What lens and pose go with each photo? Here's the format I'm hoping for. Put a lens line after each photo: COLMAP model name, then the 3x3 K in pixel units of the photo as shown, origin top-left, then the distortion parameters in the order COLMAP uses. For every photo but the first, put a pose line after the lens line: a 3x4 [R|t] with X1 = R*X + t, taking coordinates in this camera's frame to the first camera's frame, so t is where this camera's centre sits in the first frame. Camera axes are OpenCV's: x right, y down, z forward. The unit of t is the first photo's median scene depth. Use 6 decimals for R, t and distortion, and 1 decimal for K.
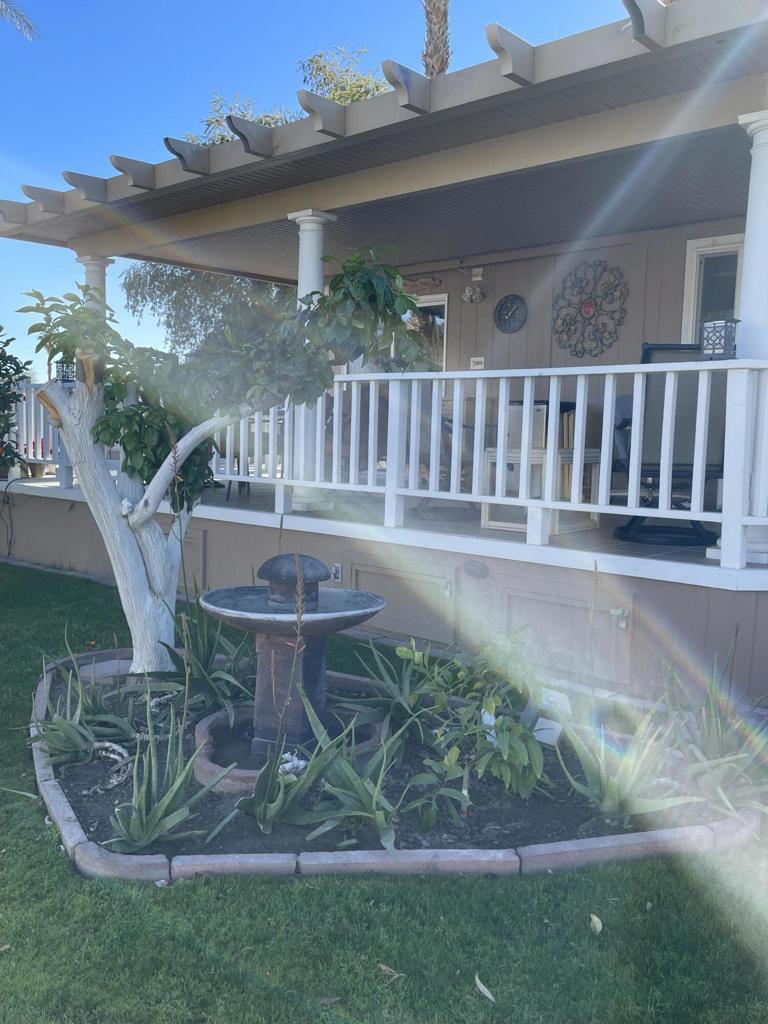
lens RADIAL K [[893.9, 0, 383.5], [0, 893.9, 513.4], [0, 0, 1]] dist [0.013846, 0.002467]
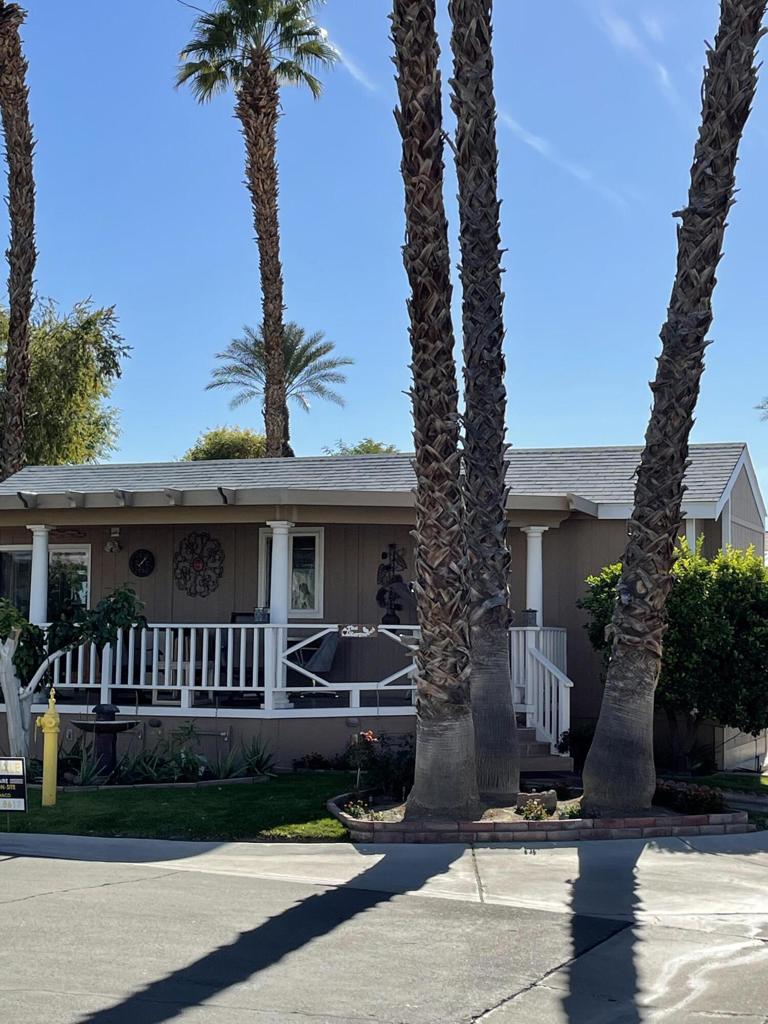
lens RADIAL K [[1670.7, 0, 384.0], [0, 1670.7, 511.8], [0, 0, 1]] dist [0.044652, 0.000000]
pose [[0.936906, 0.008093, 0.349489, -0.593773], [0.047083, 0.987702, -0.149092, 0.146226], [-0.346397, 0.156140, 0.925002, -2.209553]]
